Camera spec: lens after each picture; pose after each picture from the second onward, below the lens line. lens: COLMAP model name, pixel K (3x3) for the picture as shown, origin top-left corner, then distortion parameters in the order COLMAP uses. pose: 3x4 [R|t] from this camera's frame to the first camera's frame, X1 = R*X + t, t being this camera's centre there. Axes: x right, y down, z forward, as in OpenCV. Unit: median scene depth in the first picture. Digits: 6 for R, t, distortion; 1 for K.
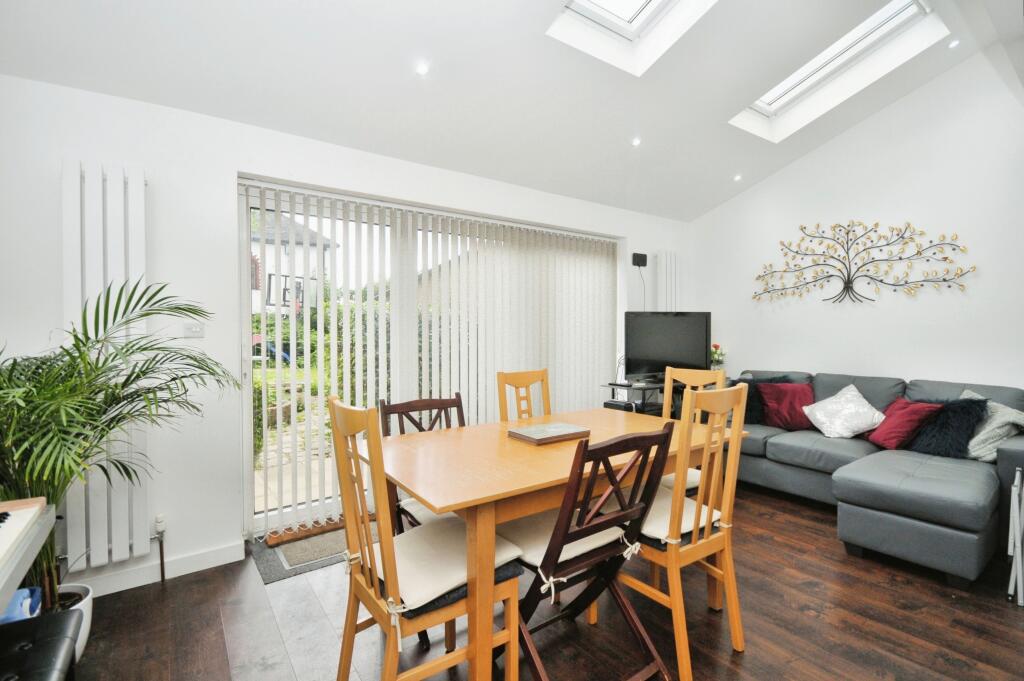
lens RADIAL K [[474.7, 0, 515.2], [0, 474.7, 335.6], [0, 0, 1]] dist [0.007670, 0.000087]
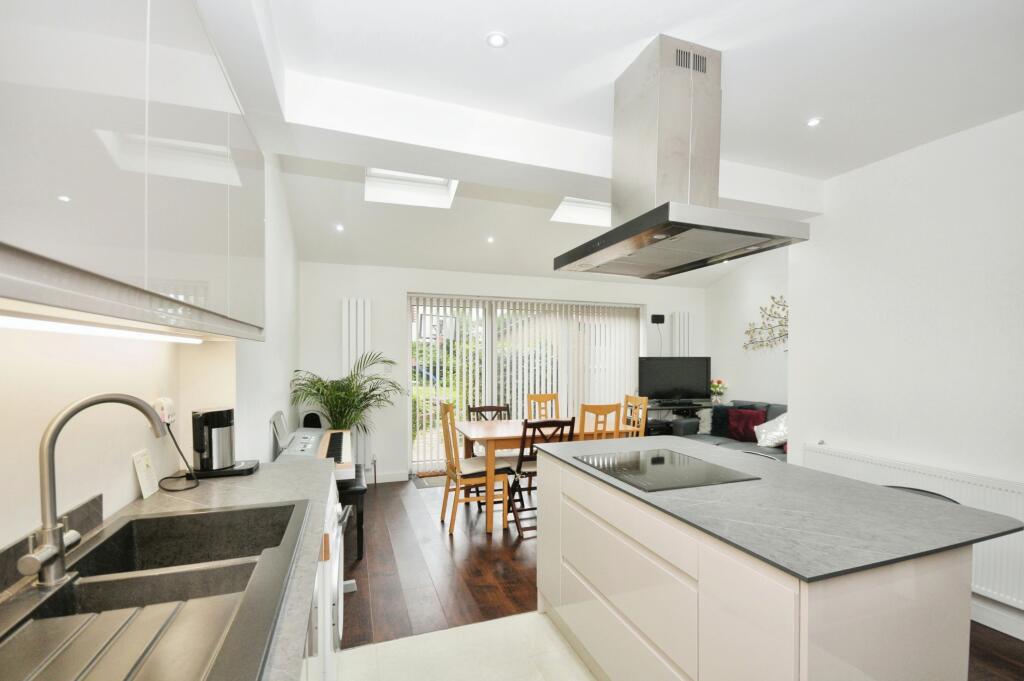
lens RADIAL K [[455.5, 0, 505.8], [0, 455.5, 369.4], [0, 0, 1]] dist [-0.001122, -0.000143]
pose [[0.956204, 0.018898, -0.292092, 0.360102], [-0.014008, 0.999725, 0.018823, -0.046963], [0.292367, -0.013907, 0.956205, -0.675594]]
